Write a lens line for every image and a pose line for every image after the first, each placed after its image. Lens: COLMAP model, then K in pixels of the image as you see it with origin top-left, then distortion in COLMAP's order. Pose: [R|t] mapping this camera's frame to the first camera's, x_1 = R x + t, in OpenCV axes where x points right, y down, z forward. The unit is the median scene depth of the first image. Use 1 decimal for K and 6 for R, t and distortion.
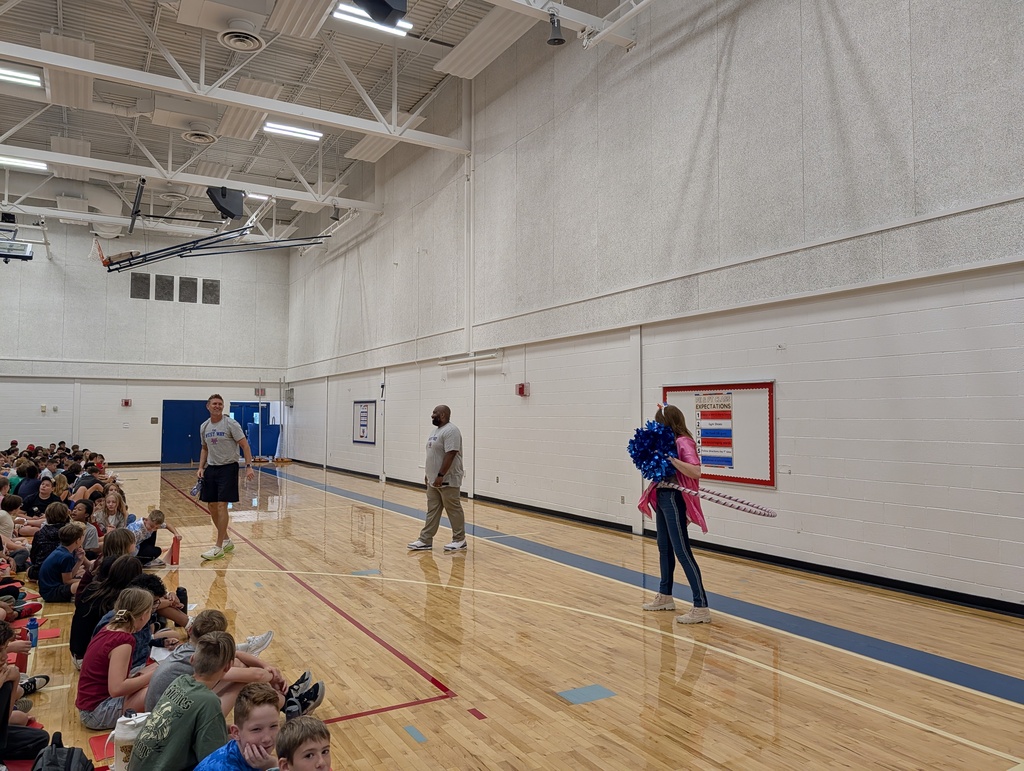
lens RADIAL K [[731.3, 0, 535.3], [0, 731.3, 370.1], [0, 0, 1]] dist [0.040526, -0.003077]
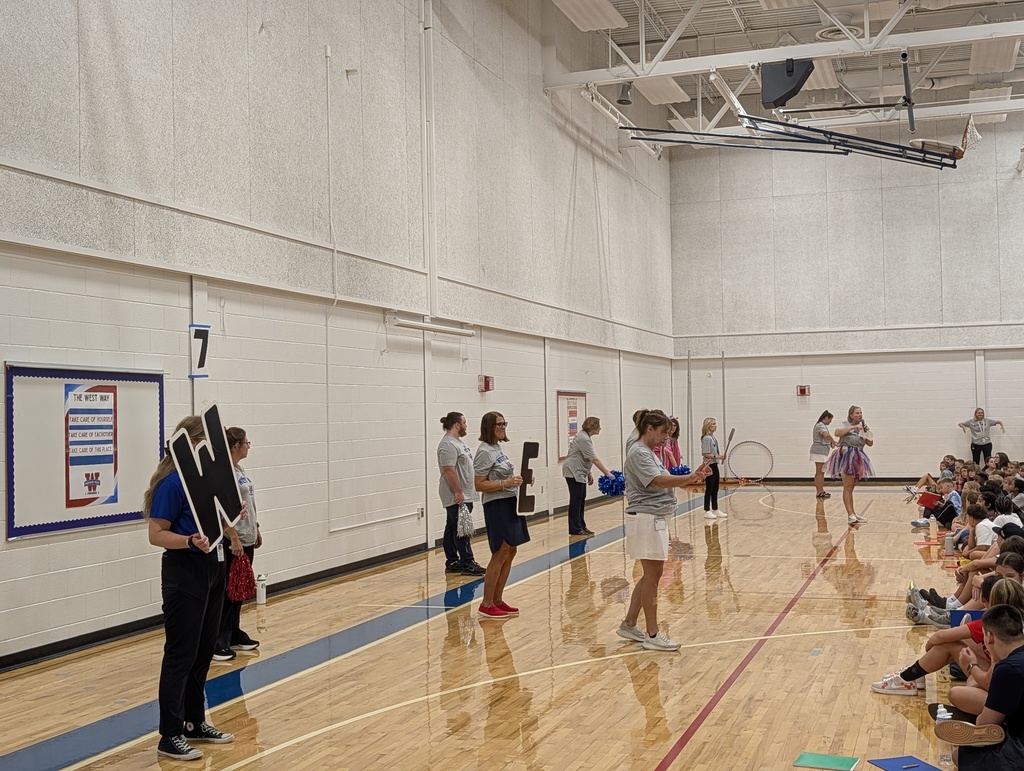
lens RADIAL K [[1214.0, 0, 524.4], [0, 1214.0, 385.6], [0, 0, 1]] dist [0.183691, -0.518484]
pose [[-0.634701, 0.030026, 0.772174, -0.893990], [-0.029580, 0.997569, -0.063103, 0.093320], [-0.772192, -0.062892, -0.632269, 1.512250]]
